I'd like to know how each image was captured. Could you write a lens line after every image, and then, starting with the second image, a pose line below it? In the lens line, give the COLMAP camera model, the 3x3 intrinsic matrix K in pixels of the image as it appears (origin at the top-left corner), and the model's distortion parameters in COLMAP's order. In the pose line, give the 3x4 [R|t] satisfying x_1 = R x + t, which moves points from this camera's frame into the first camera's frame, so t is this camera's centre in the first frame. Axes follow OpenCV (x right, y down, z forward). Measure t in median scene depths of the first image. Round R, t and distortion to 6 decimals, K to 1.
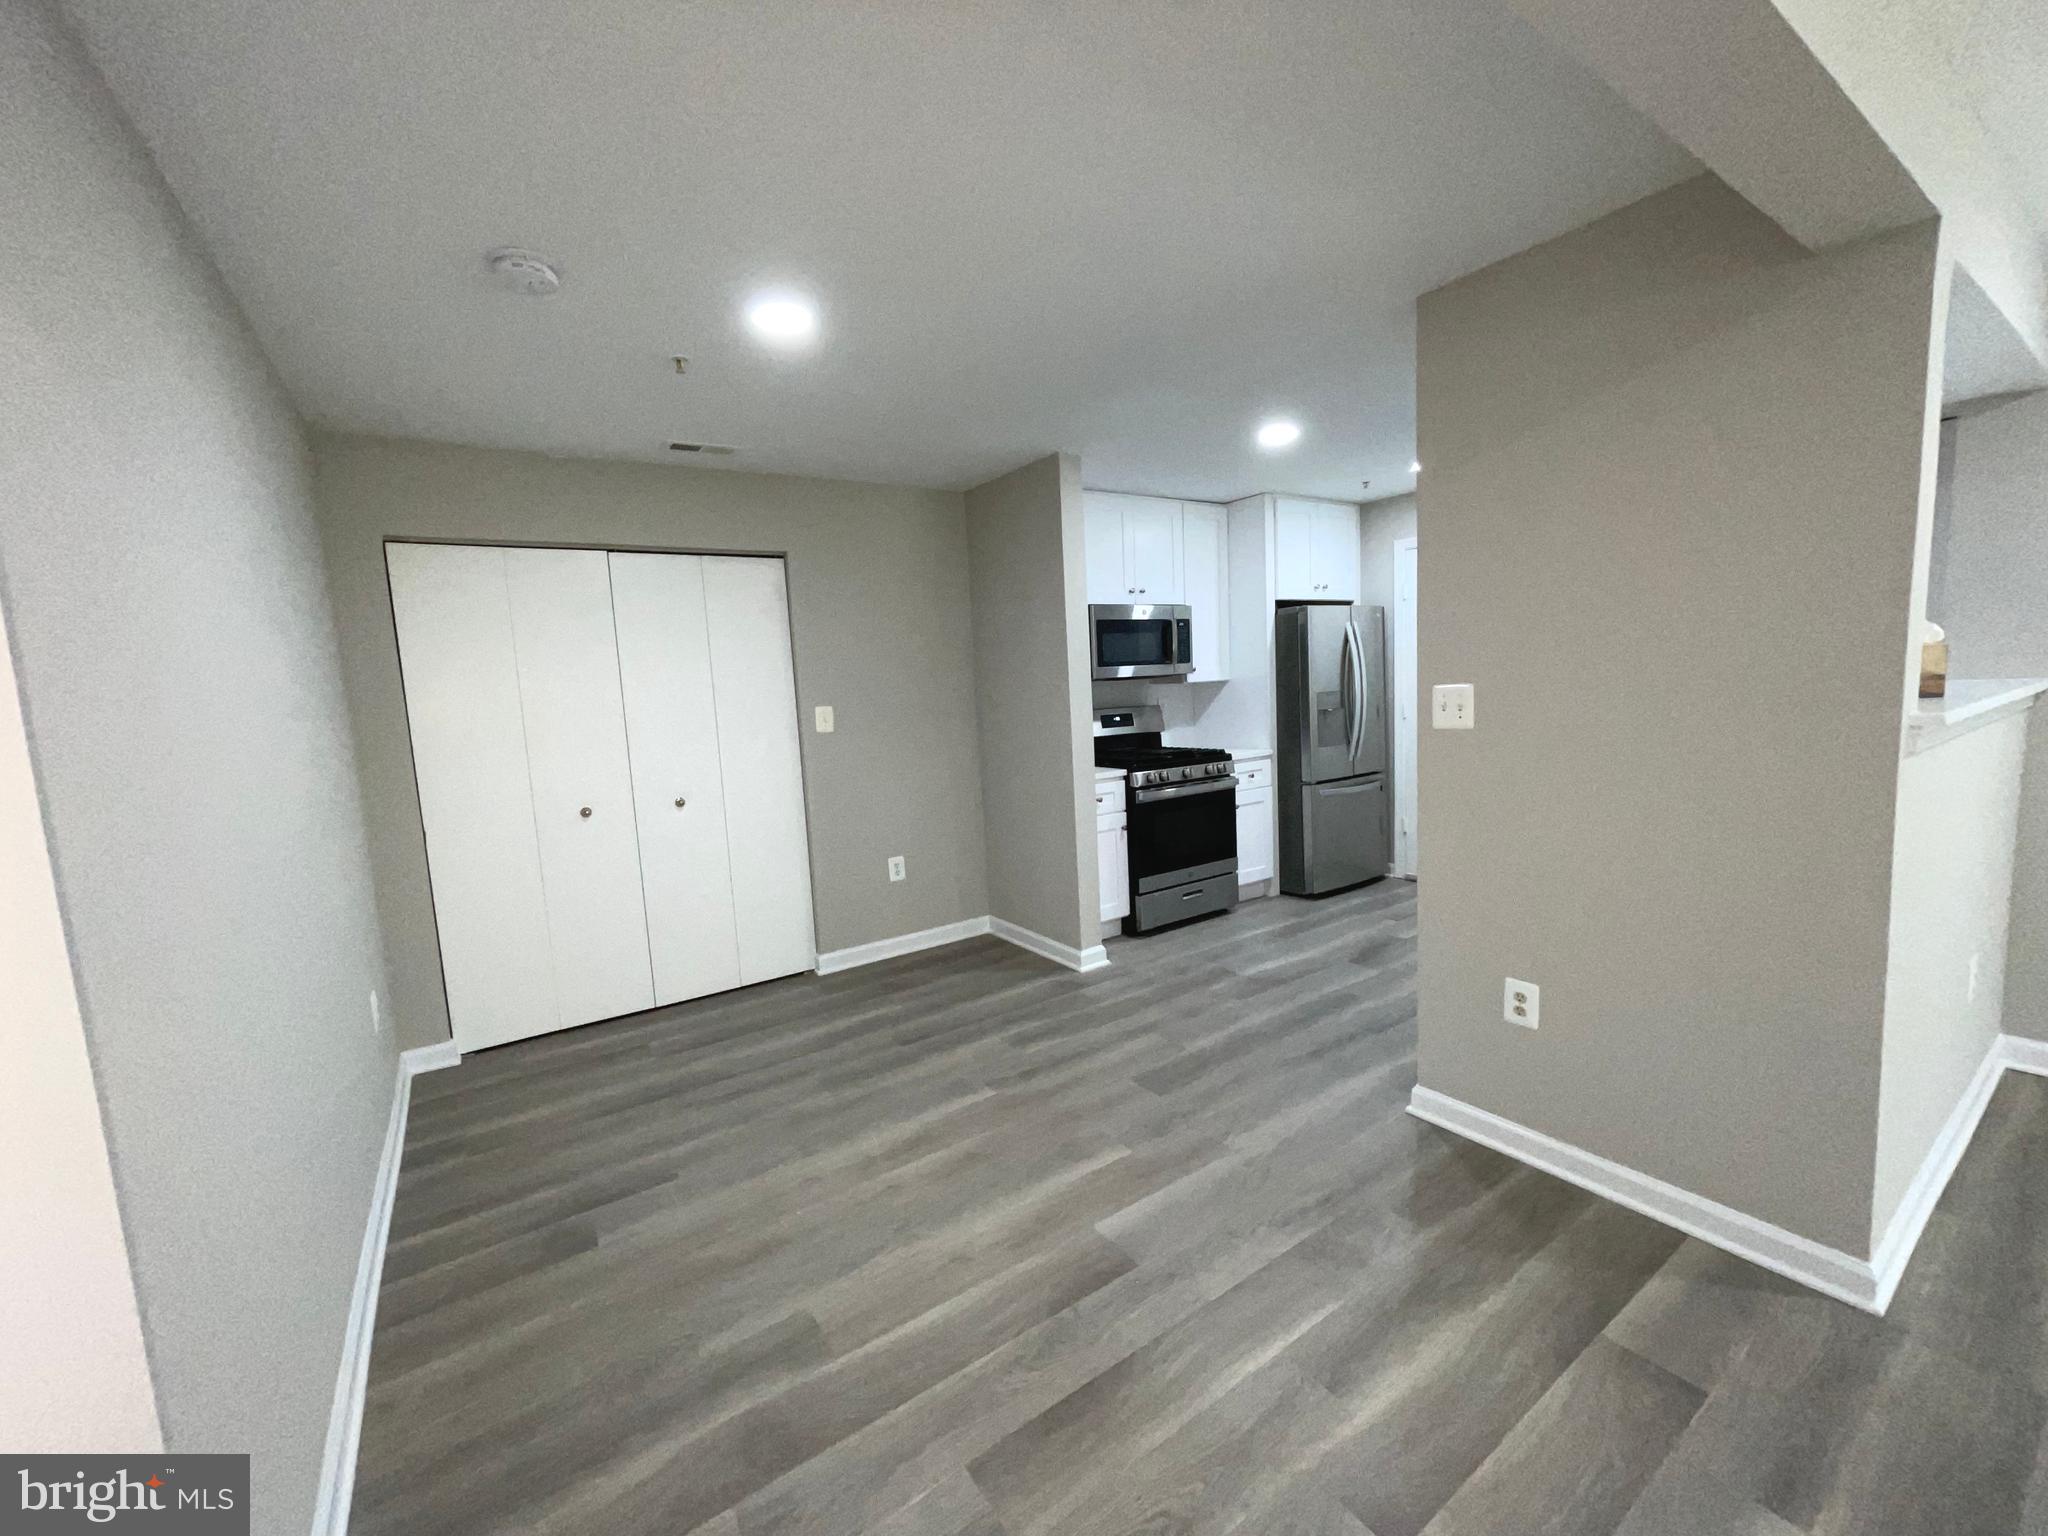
lens RADIAL K [[825.9, 0, 1026.2], [0, 825.9, 774.4], [0, 0, 1]] dist [-0.000299, 0.001499]
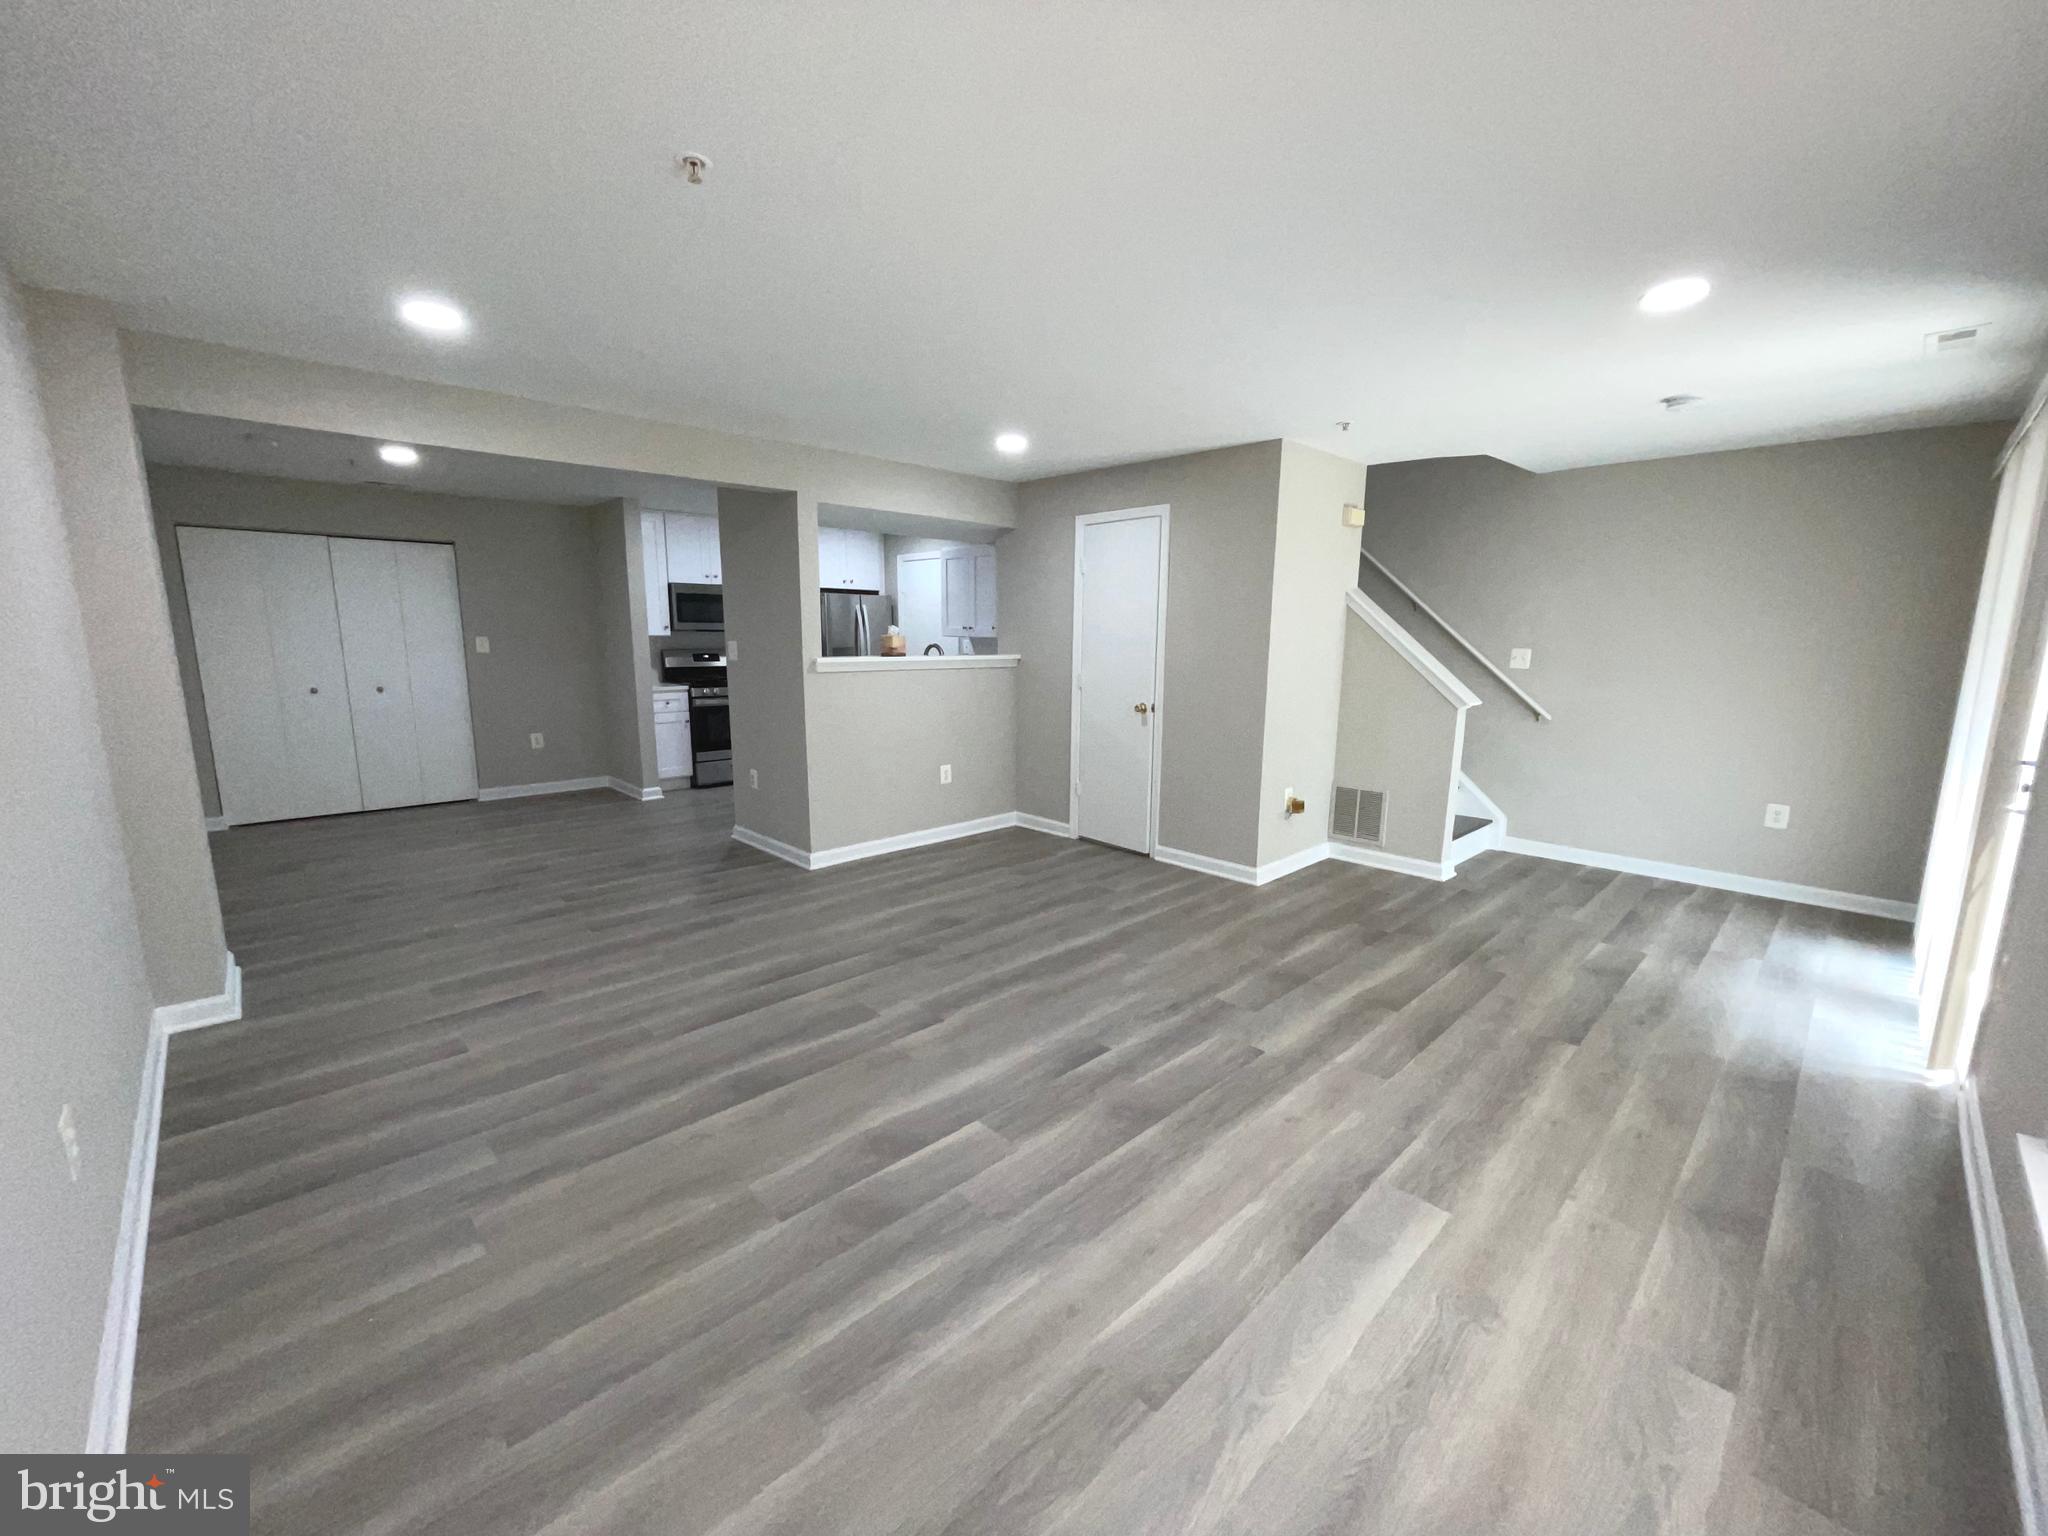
lens RADIAL K [[825.9, 0, 1034.2], [0, 825.9, 782.0], [0, 0, 1]] dist [-0.000299, 0.001499]
pose [[0.984355, 0.027640, 0.174014, 0.485484], [-0.038430, 0.997521, 0.058946, 0.057386], [-0.171953, -0.064711, 0.982977, -0.718225]]
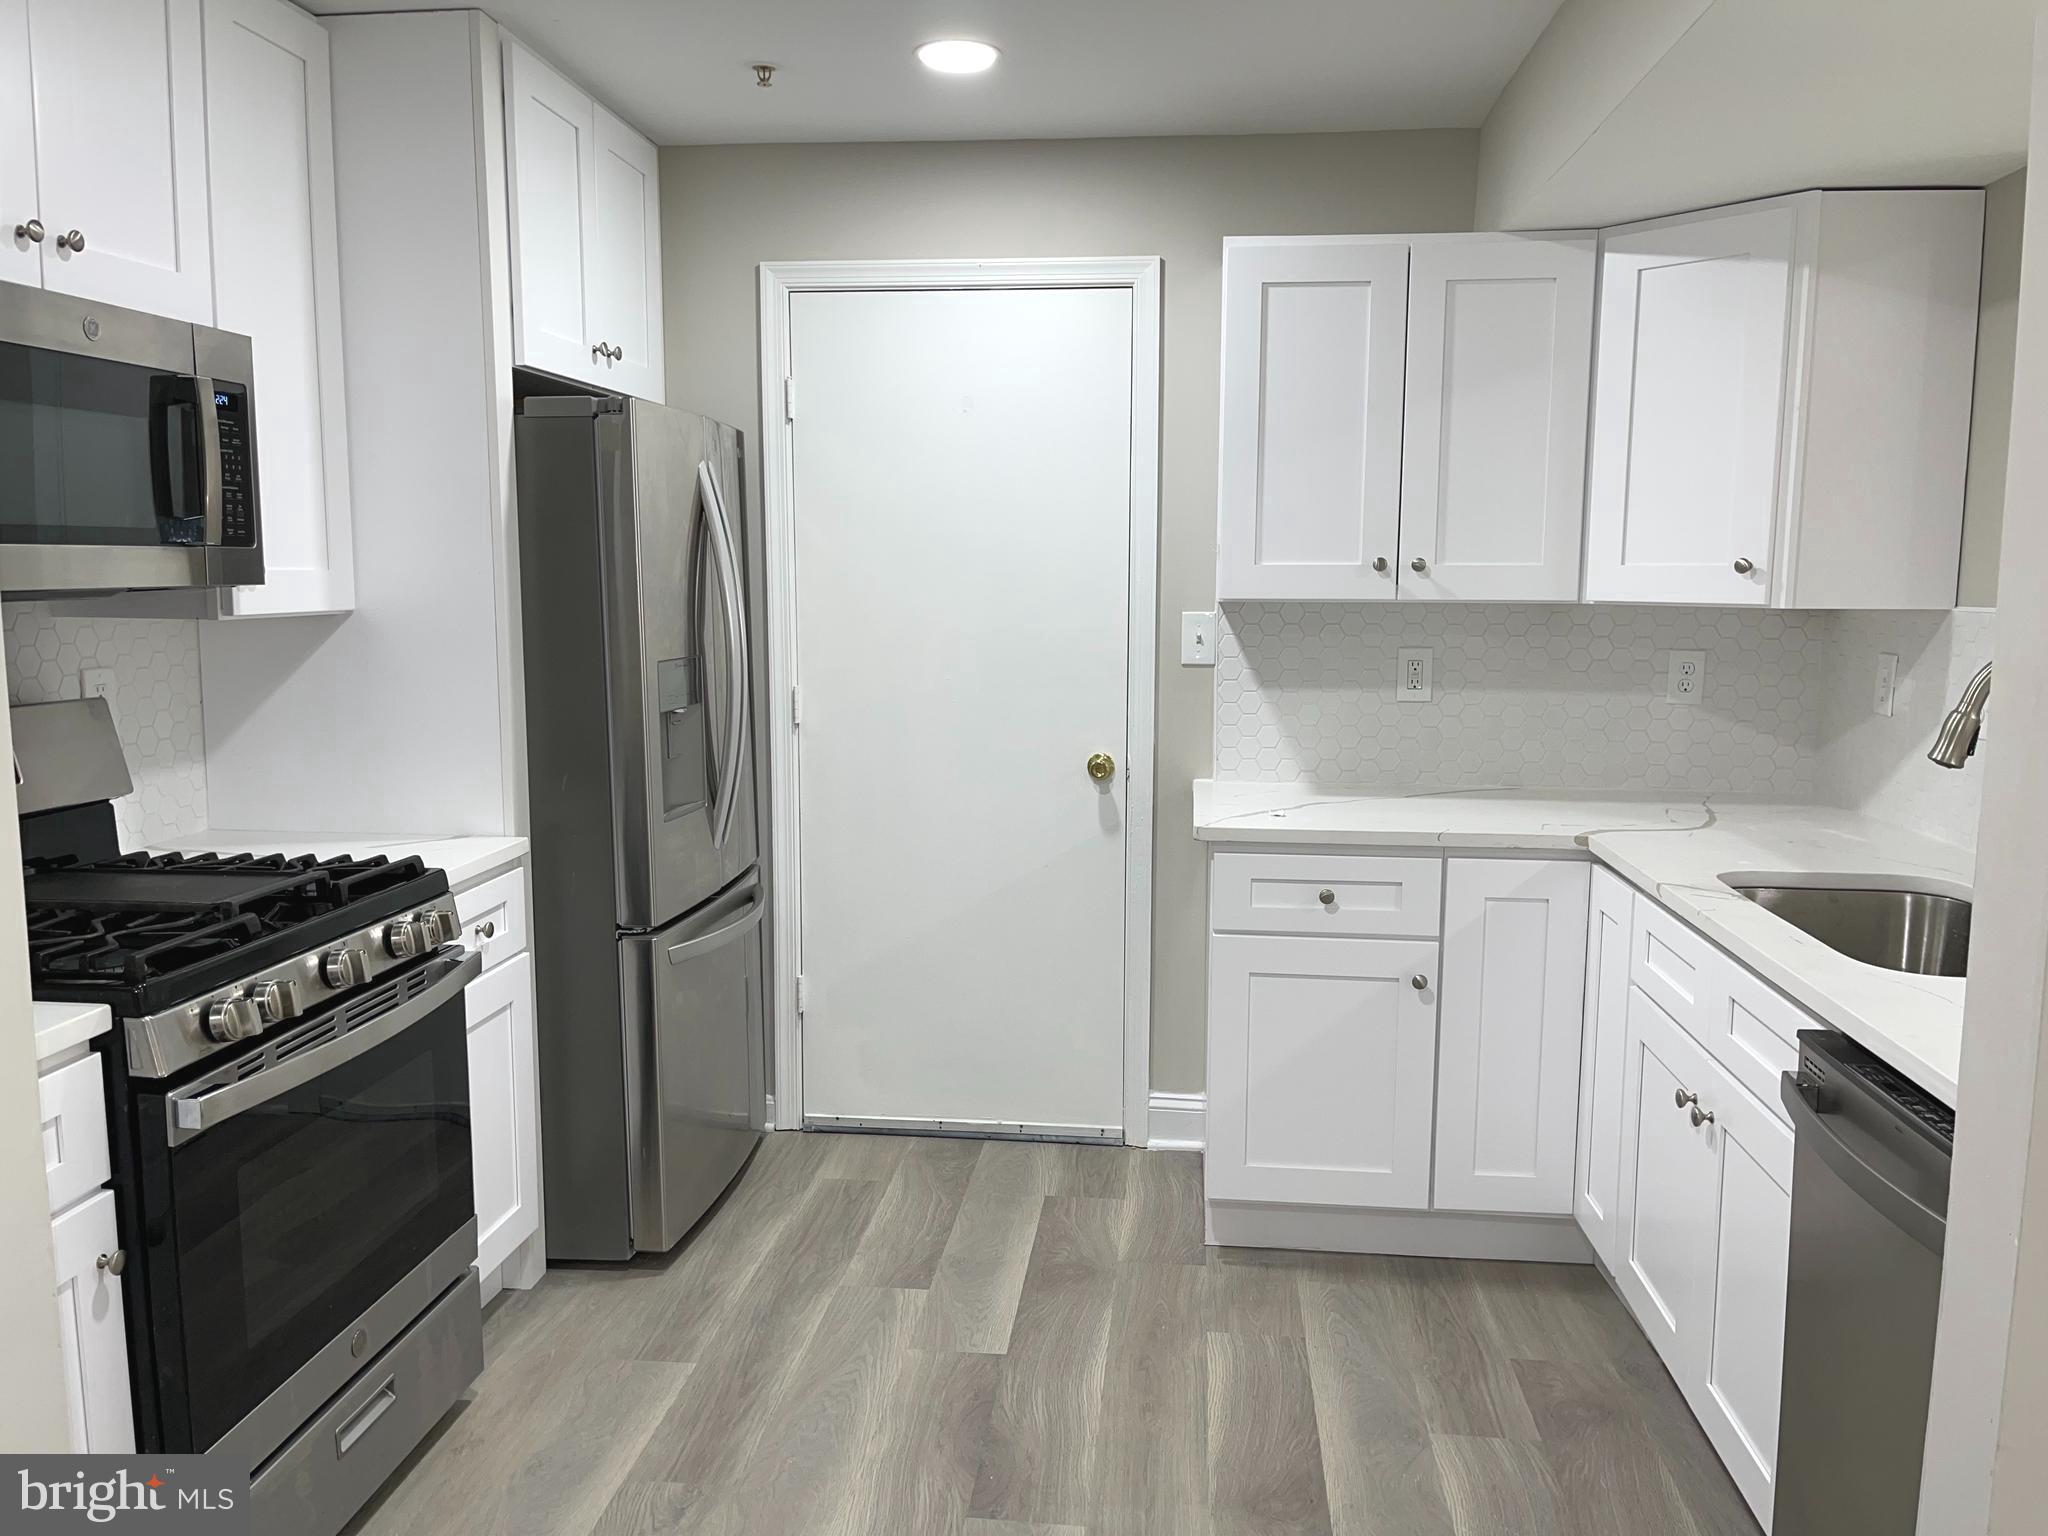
lens RADIAL K [[1563.0, 0, 1033.5], [0, 1563.0, 774.2], [0, 0, 1]] dist [0.034755, -0.014599]
pose [[0.643711, -0.050268, 0.763616, -0.040407], [0.051894, 0.998411, 0.021979, -0.061242], [-0.763507, 0.025479, 0.645297, 0.486315]]
